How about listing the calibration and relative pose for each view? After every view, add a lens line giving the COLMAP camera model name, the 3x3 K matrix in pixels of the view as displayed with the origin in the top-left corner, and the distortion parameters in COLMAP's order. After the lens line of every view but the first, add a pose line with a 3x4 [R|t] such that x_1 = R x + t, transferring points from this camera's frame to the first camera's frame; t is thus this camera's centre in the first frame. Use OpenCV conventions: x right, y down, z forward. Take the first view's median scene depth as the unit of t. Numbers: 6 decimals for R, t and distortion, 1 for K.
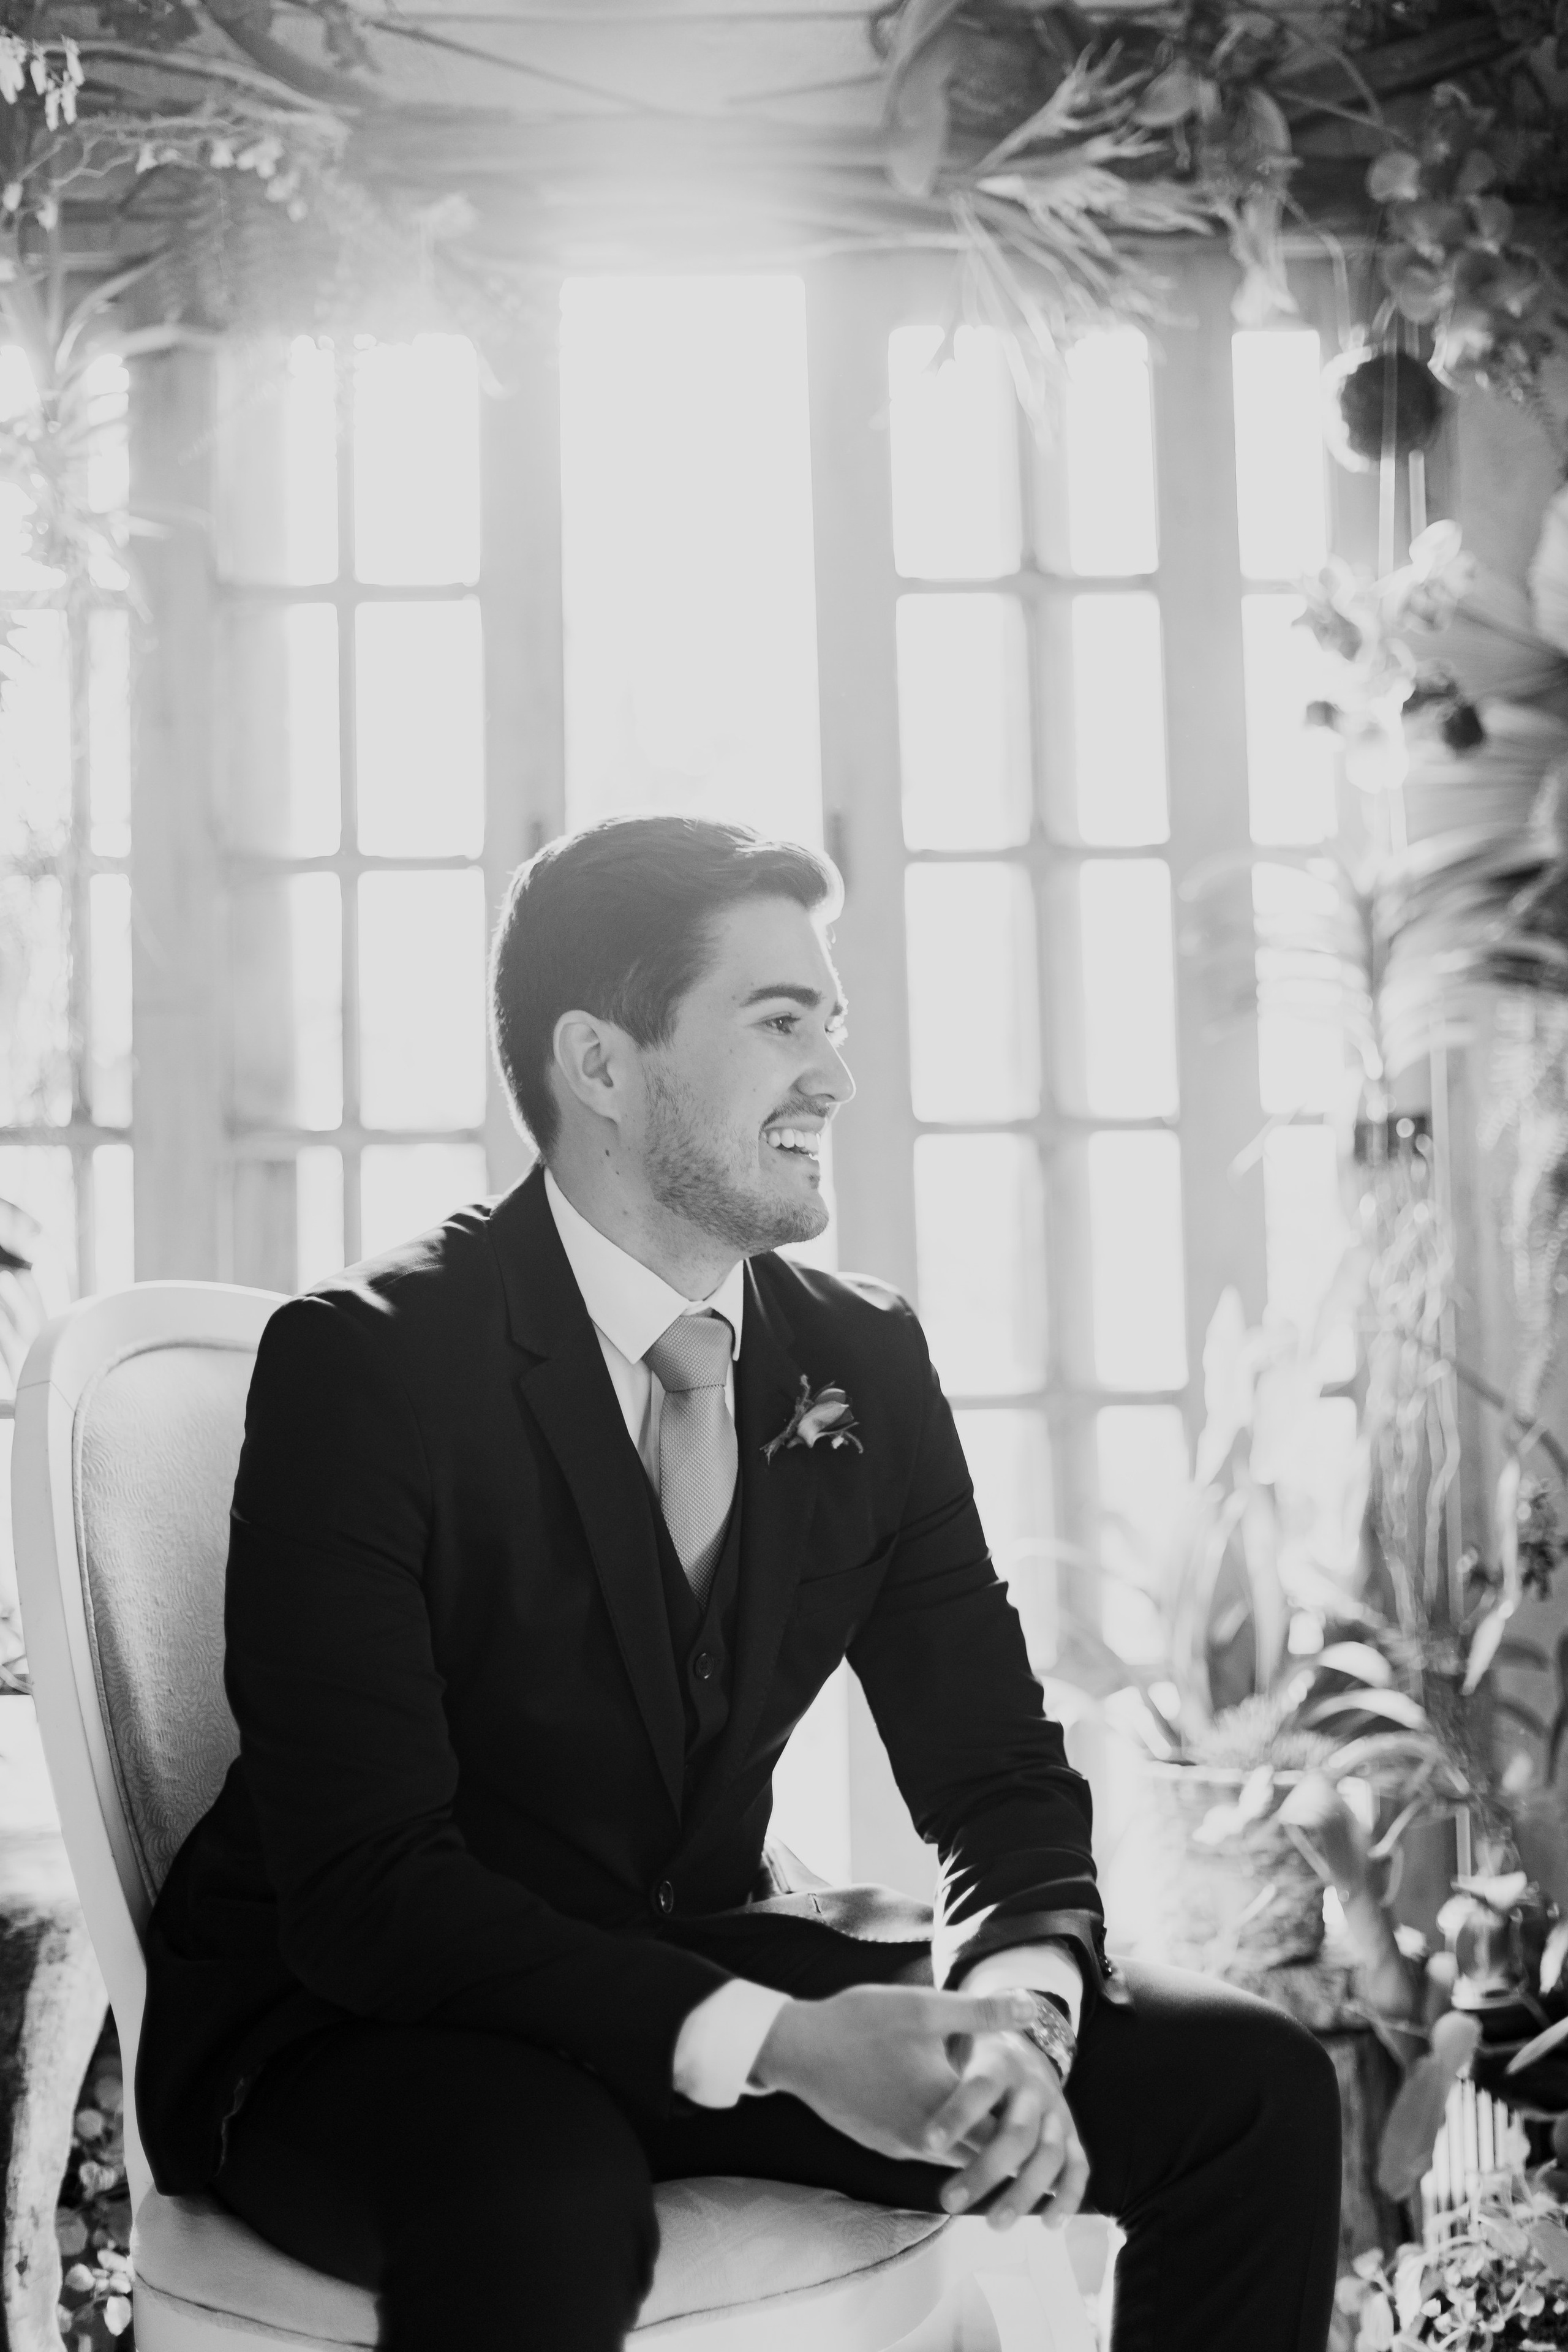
lens RADIAL K [[3390.1, 0, 778.9], [0, 3390.1, 1166.7], [0, 0, 1]] dist [0.007494, 0.000000]
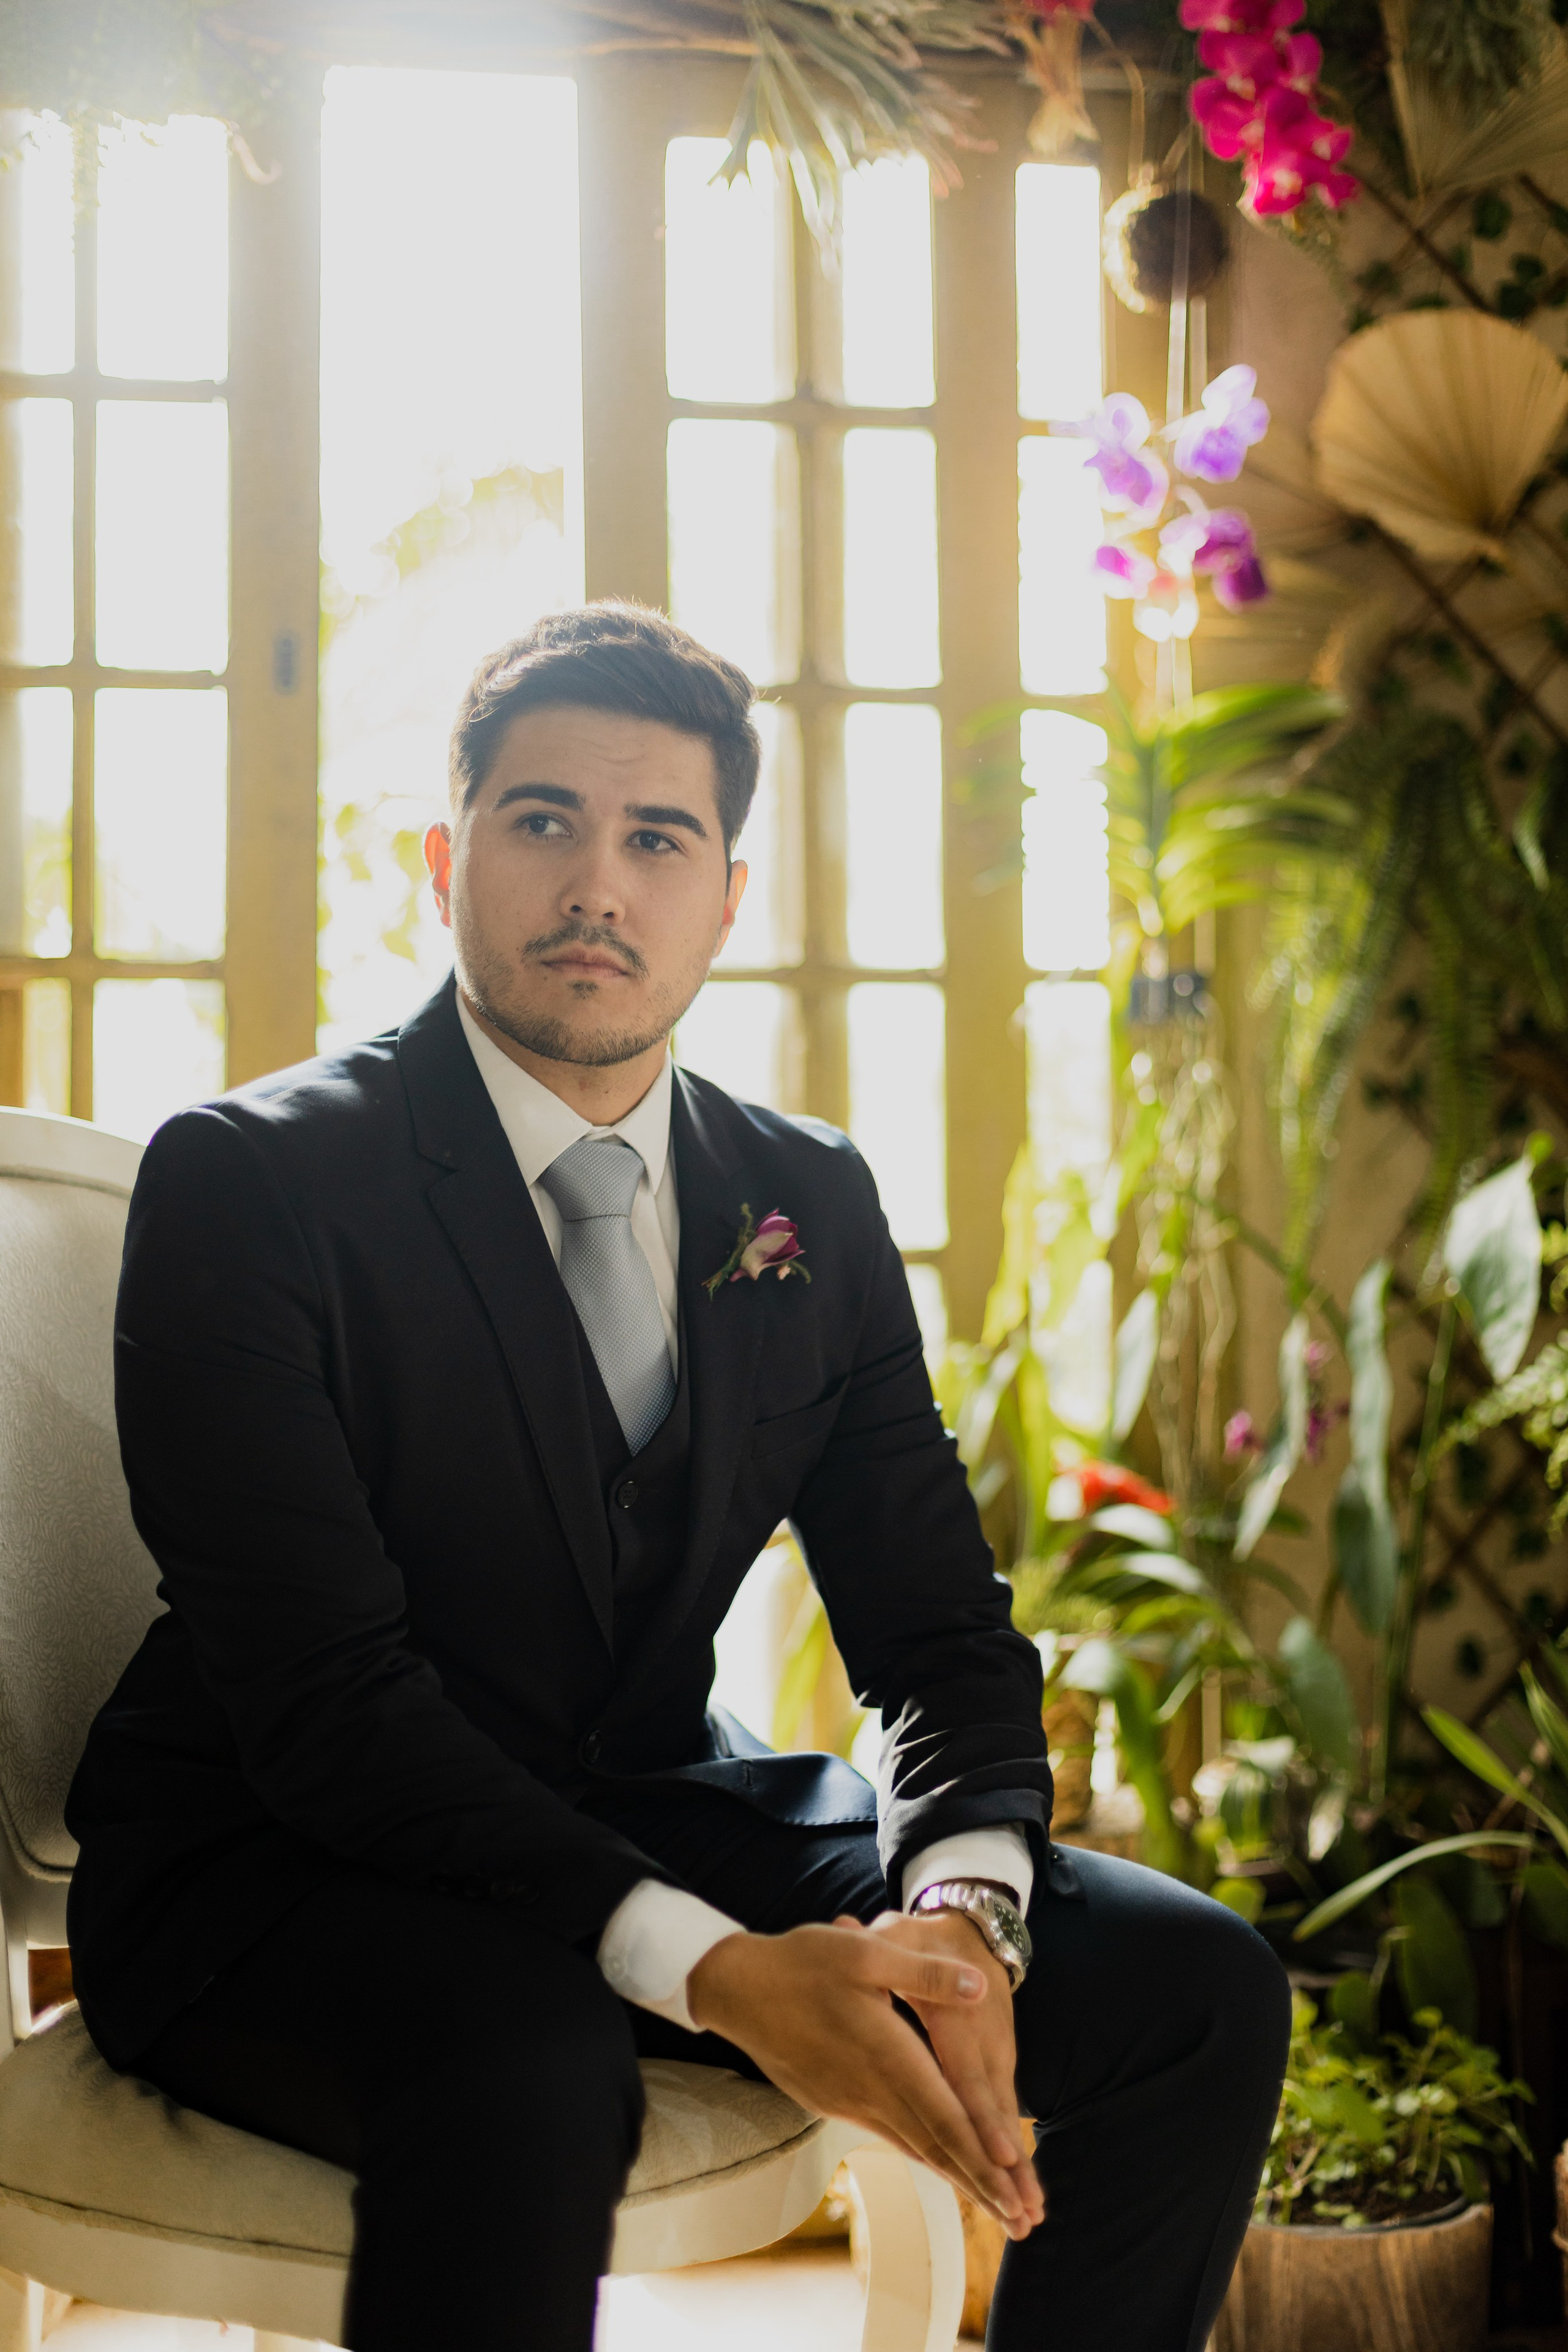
lens RADIAL K [[3390.1, 0, 752.0], [0, 3390.1, 1151.6], [0, 0, 1]] dist [0.007494, 0.000000]
pose [[0.990629, 0.019531, 0.135178, -0.070817], [-0.023455, 0.999347, 0.027491, 0.012459], [-0.134553, -0.030404, 0.990440, 0.042309]]
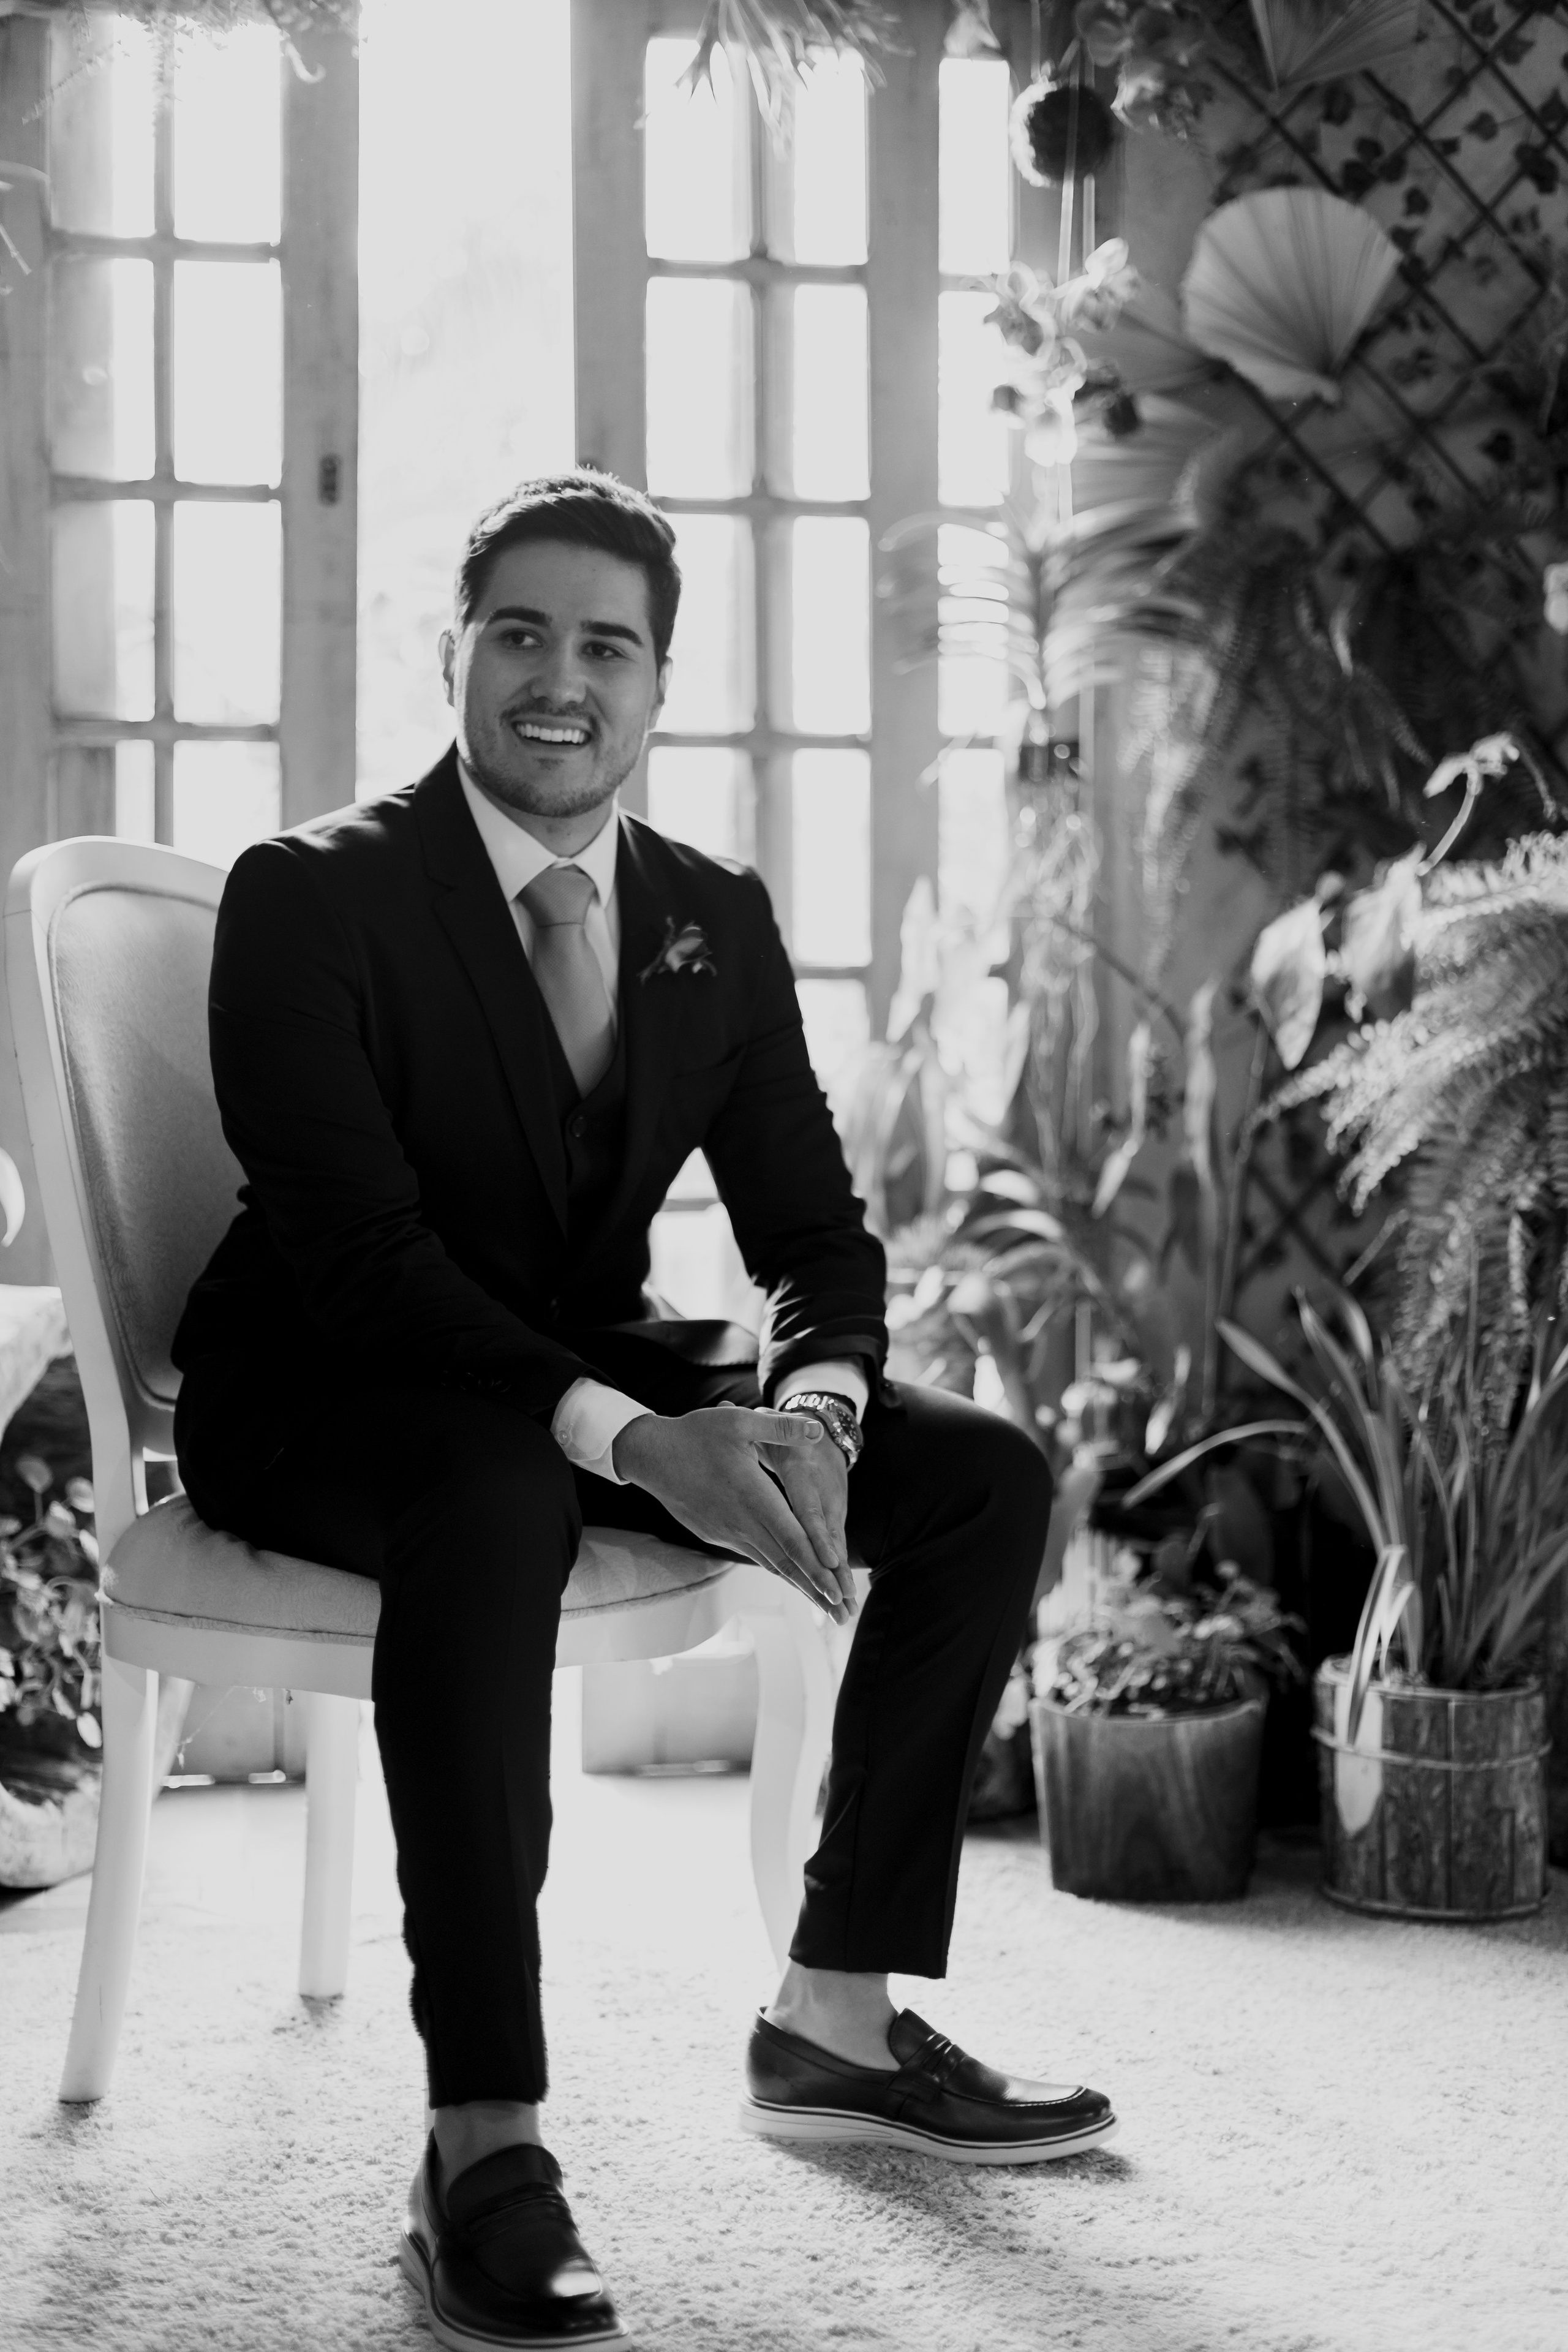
lens RADIAL K [[3390.1, 0, 764.2], [0, 3390.1, 1120.0], [0, 0, 1]] dist [0.007494, 0.000000]
pose [[0.991299, 0.019622, 0.130162, -0.073654], [-0.031753, 0.995272, 0.091792, 0.011545], [-0.127745, -0.095126, 0.987235, -0.184668]]
